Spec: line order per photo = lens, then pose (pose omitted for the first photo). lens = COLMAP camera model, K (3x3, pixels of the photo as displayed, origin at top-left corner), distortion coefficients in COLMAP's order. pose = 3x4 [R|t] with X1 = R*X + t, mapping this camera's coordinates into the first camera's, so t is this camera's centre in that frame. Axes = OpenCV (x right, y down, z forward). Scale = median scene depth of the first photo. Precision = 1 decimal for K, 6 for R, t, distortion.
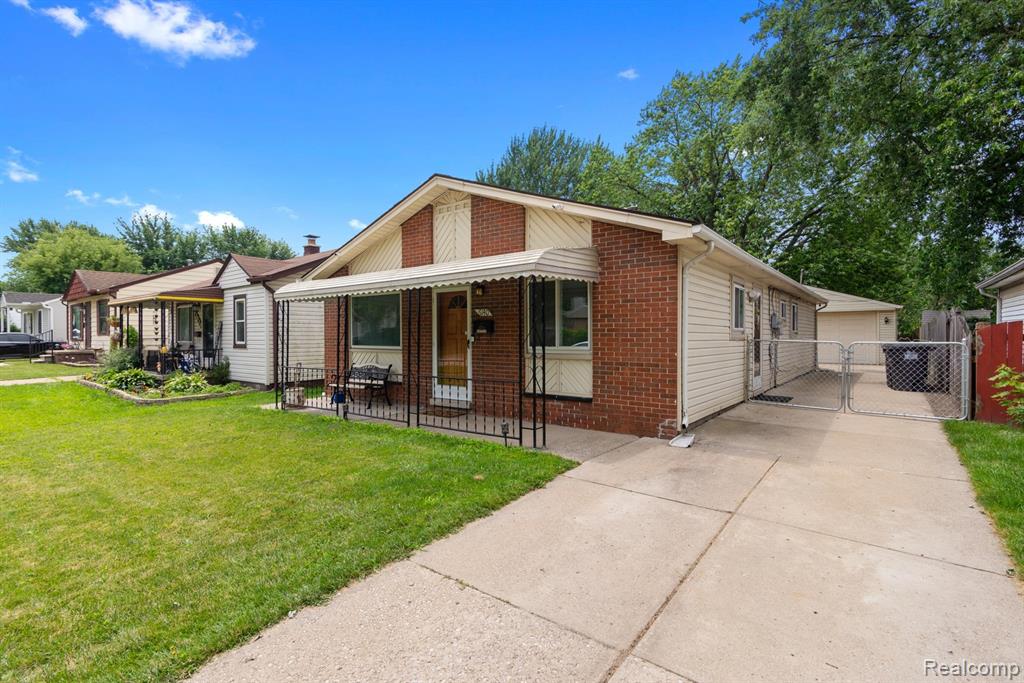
lens RADIAL K [[496.6, 0, 512.0], [0, 496.6, 341.5], [0, 0, 1]] dist [0.016034, 0.000254]
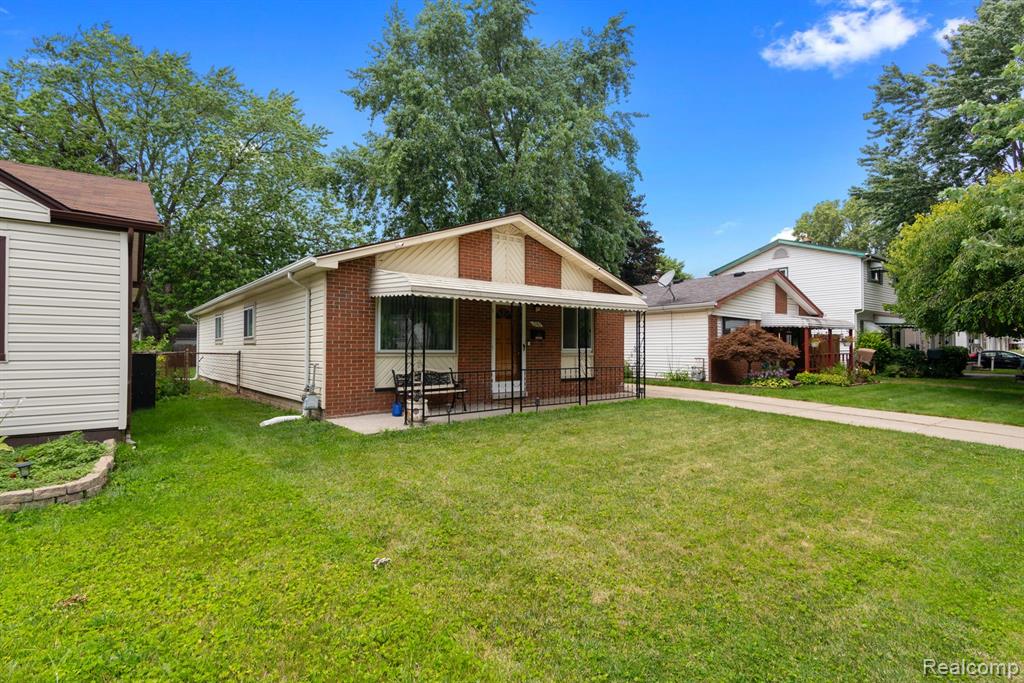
lens RADIAL K [[481.3, 0, 525.7], [0, 481.3, 341.3], [0, 0, 1]] dist [0.021234, 0.000247]
pose [[0.204510, 0.005801, 0.978847, -1.545347], [-0.007238, 0.999964, -0.004414, -0.007630], [-0.978838, -0.006182, 0.204545, 0.824218]]
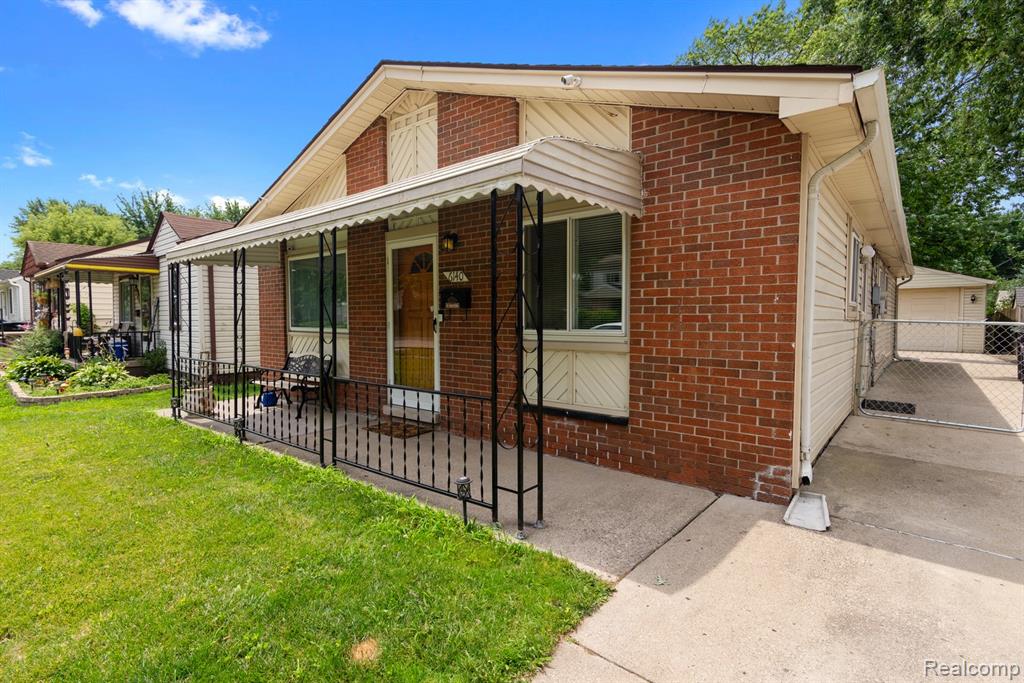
lens RADIAL K [[496.6, 0, 512.0], [0, 496.6, 341.5], [0, 0, 1]] dist [0.016034, 0.000254]
pose [[0.999404, 0.003611, -0.034330, 0.042116], [-0.002408, 0.999384, 0.035012, 0.003405], [0.034435, -0.034909, 0.998797, 0.391256]]
